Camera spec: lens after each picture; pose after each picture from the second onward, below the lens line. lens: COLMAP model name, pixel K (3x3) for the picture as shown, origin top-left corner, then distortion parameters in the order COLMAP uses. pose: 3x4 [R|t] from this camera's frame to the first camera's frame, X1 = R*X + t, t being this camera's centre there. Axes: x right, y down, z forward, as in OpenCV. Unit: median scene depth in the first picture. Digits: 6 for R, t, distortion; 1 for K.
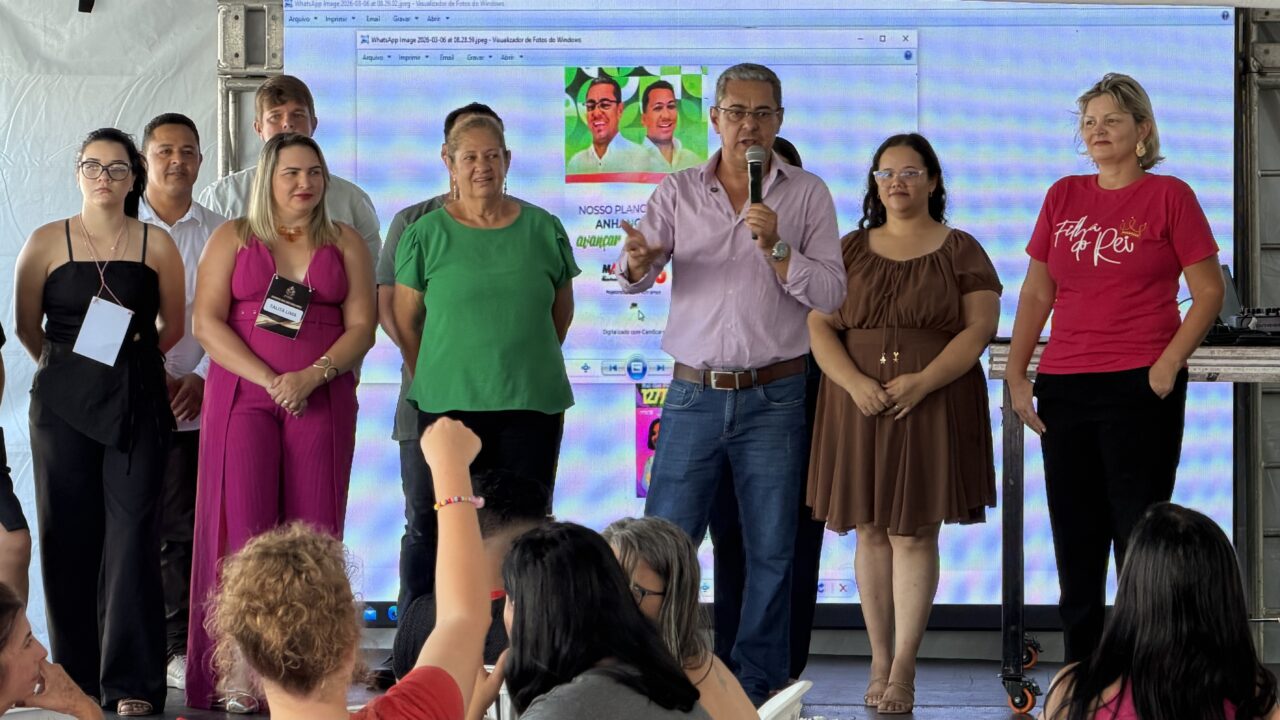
lens RADIAL K [[5625.6, 0, 635.2], [0, 5625.6, 357.5], [0, 0, 1]] dist [1.007399, 0.000000]
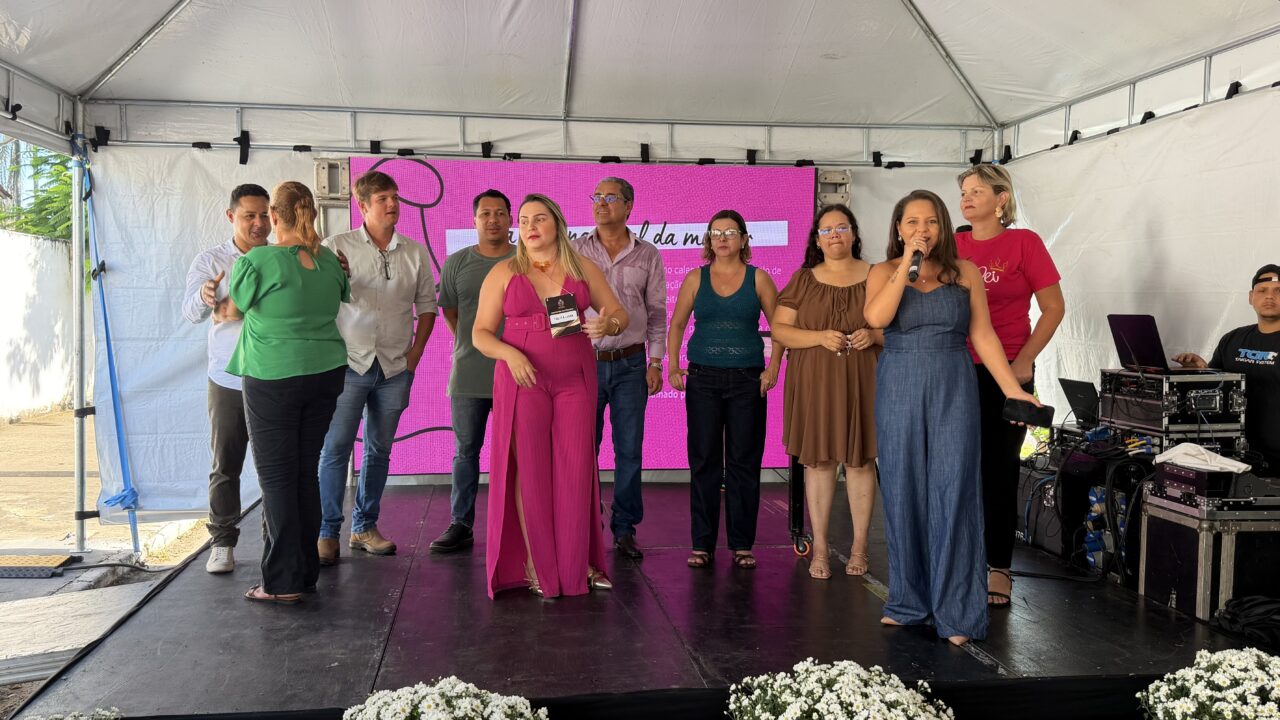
lens RADIAL K [[1046.5, 0, 622.8], [0, 1046.5, 390.2], [0, 0, 1]] dist [0.071430, -0.043488]
pose [[0.974226, -0.017319, 0.224907, -0.052779], [0.001214, 0.997436, 0.071550, -0.008956], [-0.225569, -0.069432, 0.971750, 0.614826]]
